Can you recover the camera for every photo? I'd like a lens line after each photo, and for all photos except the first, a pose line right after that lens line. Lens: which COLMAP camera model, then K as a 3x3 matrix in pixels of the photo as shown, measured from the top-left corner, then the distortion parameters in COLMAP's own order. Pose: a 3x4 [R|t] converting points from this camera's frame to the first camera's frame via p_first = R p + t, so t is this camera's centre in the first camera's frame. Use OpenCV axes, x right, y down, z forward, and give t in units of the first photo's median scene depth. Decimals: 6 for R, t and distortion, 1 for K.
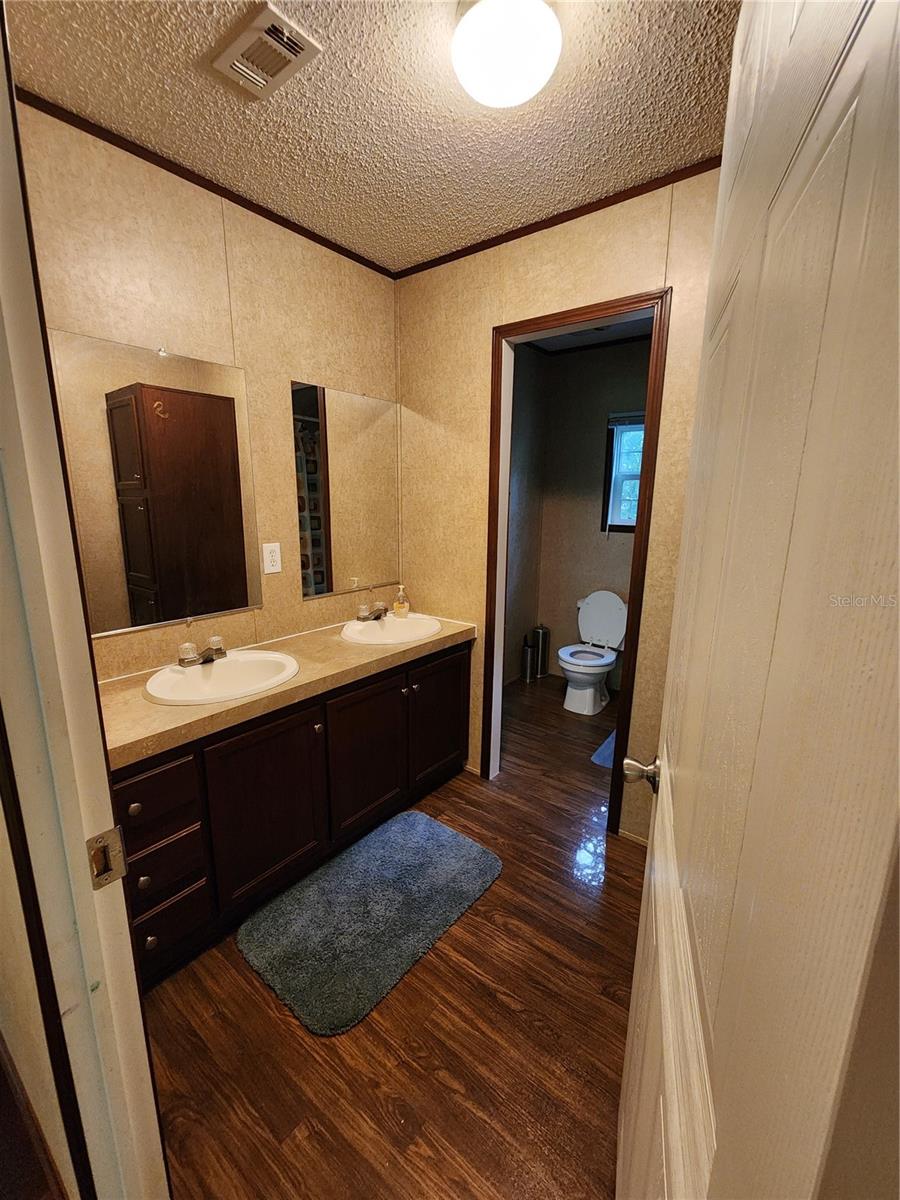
lens RADIAL K [[492.3, 0, 450.0], [0, 492.3, 601.6], [0, 0, 1]] dist [0.001657, -0.000303]
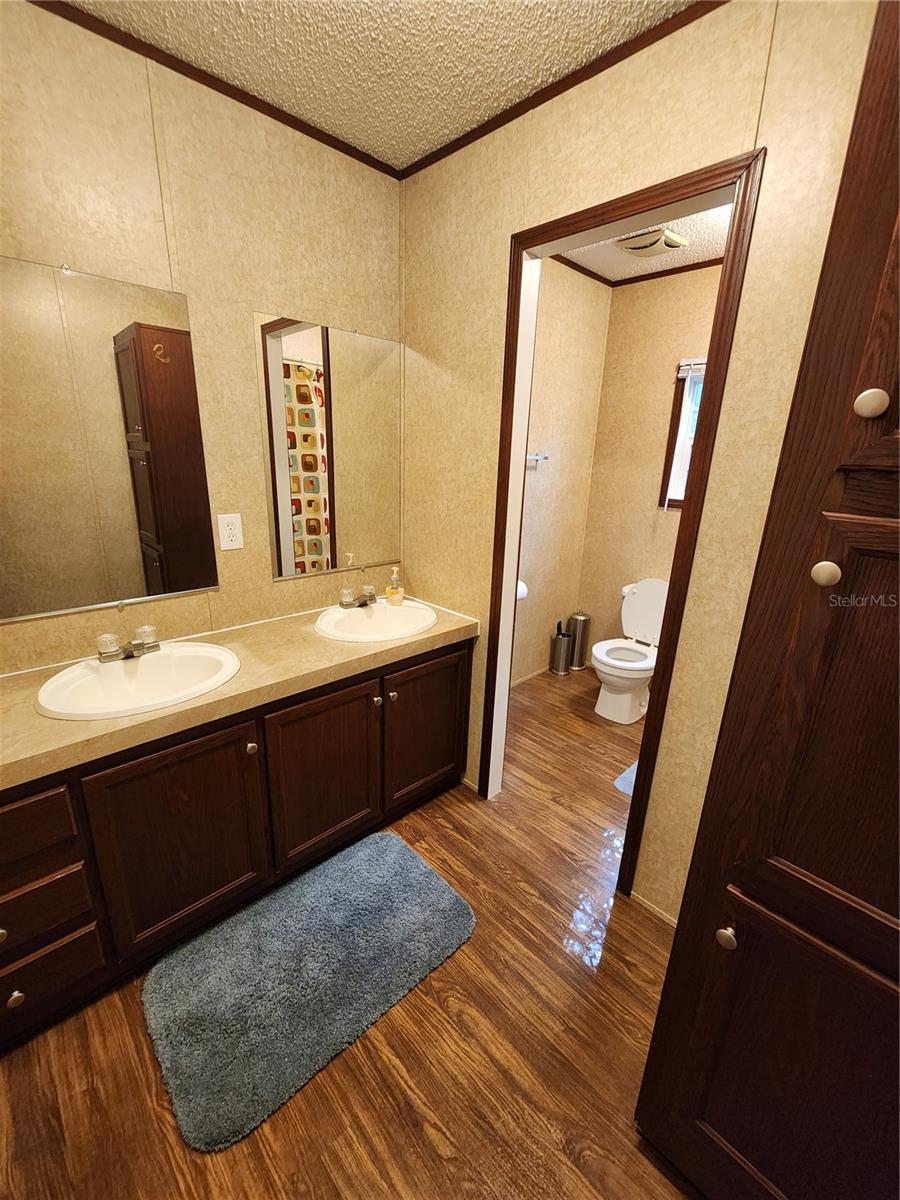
lens RADIAL K [[494.4, 0, 450.0], [0, 494.4, 600.0], [0, 0, 1]] dist [0.002354, -0.001242]
pose [[0.990356, 0.061941, -0.123931, 0.122363], [-0.052093, 0.995337, 0.081184, -0.060448], [0.128382, -0.073945, 0.988964, 0.202510]]
